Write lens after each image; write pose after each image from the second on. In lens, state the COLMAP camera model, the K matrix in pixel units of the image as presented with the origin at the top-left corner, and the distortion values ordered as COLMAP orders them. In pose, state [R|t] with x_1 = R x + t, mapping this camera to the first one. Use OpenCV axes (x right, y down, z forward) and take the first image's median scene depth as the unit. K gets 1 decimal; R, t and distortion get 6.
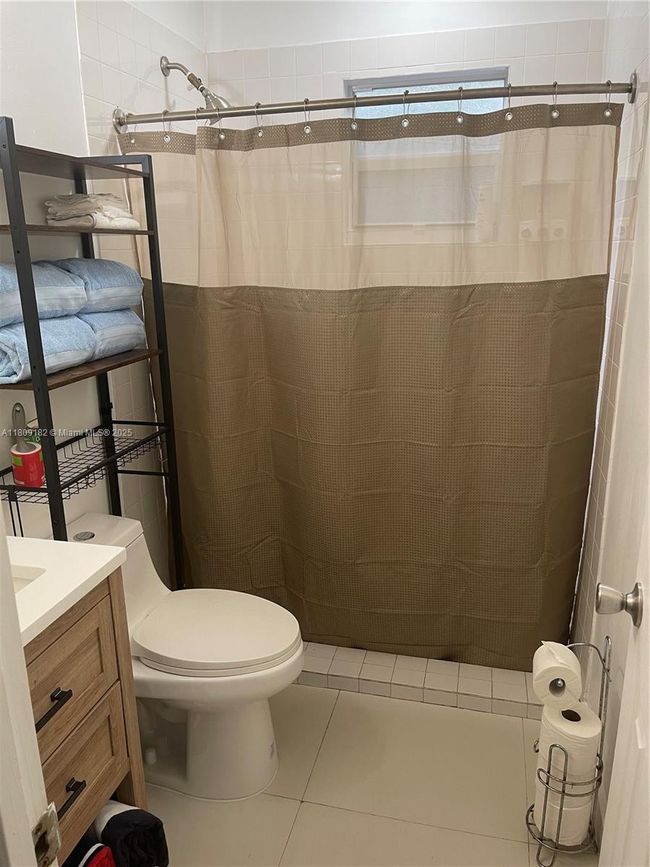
lens RADIAL K [[626.9, 0, 325.0], [0, 626.9, 433.5], [0, 0, 1]] dist [-0.000820, -0.010182]
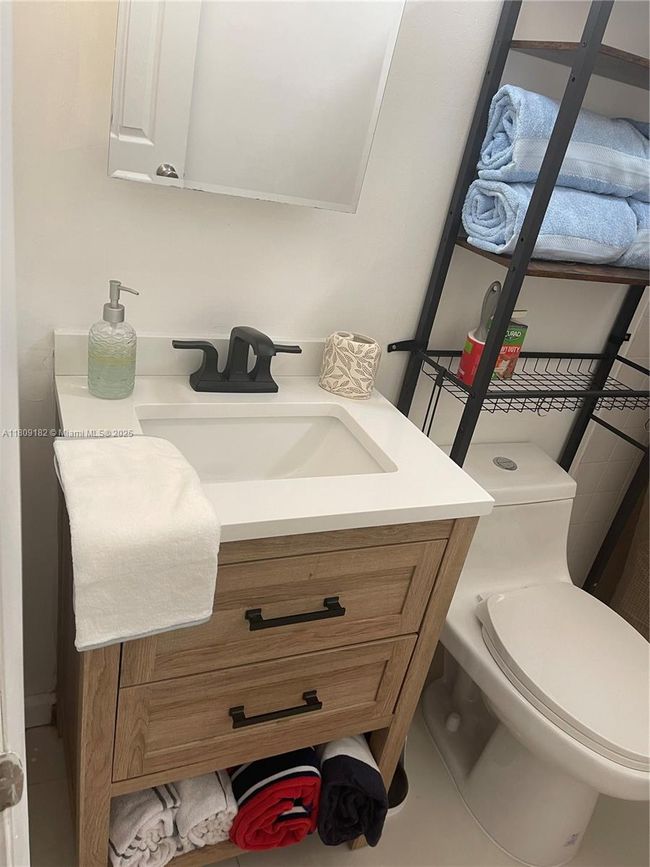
lens RADIAL K [[656.7, 0, 325.0], [0, 656.7, 433.5], [0, 0, 1]] dist [0.020208, 0.001050]
pose [[0.599012, 0.464980, -0.651904, 0.031675], [-0.392997, 0.880046, 0.266594, -0.014897], [0.697667, 0.096503, 0.709893, 0.252682]]
